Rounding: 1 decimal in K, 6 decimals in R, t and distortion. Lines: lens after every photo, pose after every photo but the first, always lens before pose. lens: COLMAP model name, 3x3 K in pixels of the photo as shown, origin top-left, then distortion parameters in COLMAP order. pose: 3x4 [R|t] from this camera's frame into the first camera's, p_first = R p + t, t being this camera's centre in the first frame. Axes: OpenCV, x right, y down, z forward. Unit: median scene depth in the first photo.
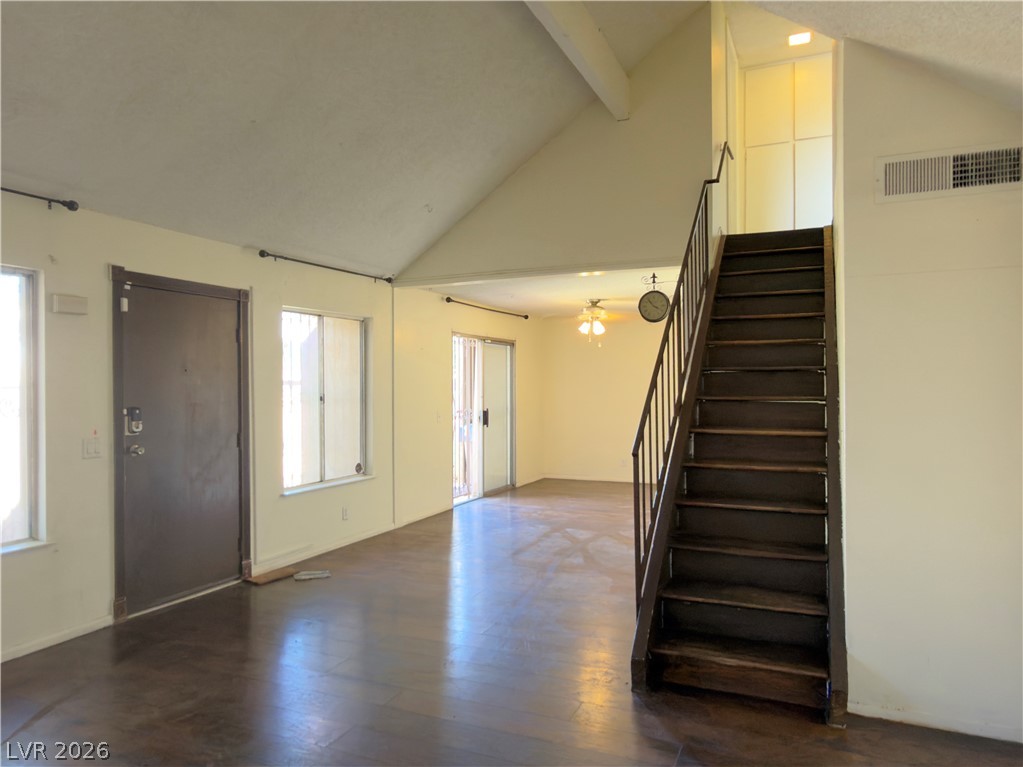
lens RADIAL K [[694.0, 0, 513.3], [0, 694.0, 387.3], [0, 0, 1]] dist [0.006179, -0.007688]
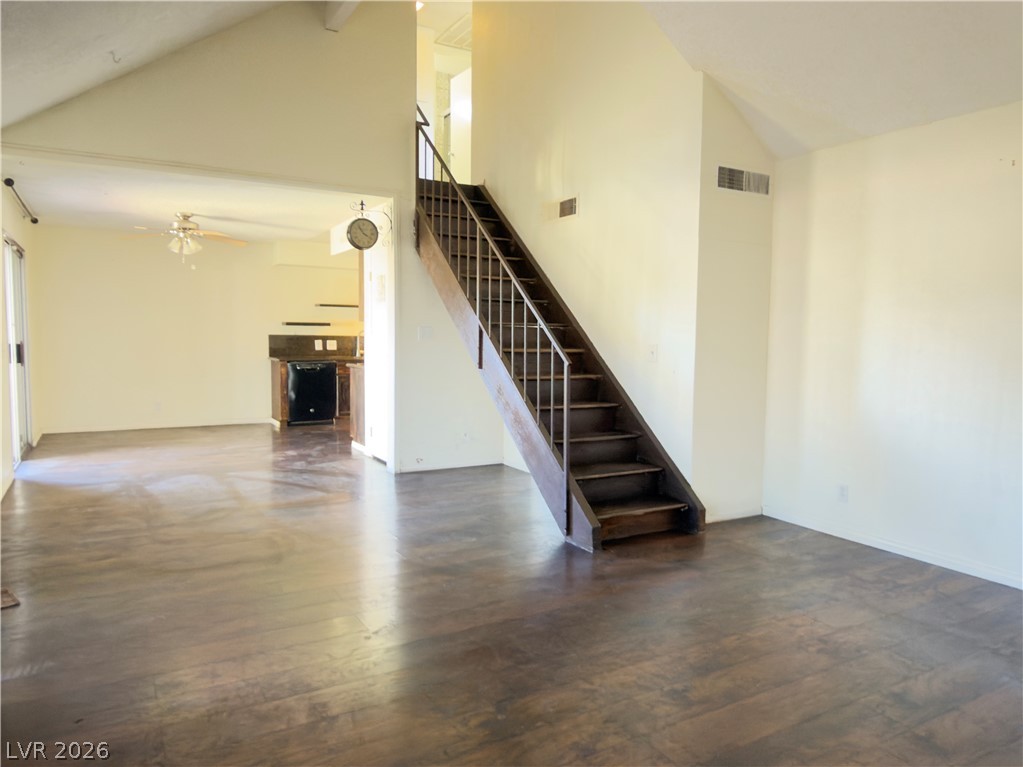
lens RADIAL K [[694.0, 0, 512.8], [0, 694.0, 380.4], [0, 0, 1]] dist [0.006179, -0.007688]
pose [[0.580980, -0.045239, 0.812660, -0.498706], [-0.011409, 0.997903, 0.063708, 0.028814], [-0.813838, -0.046285, 0.579245, 0.229801]]
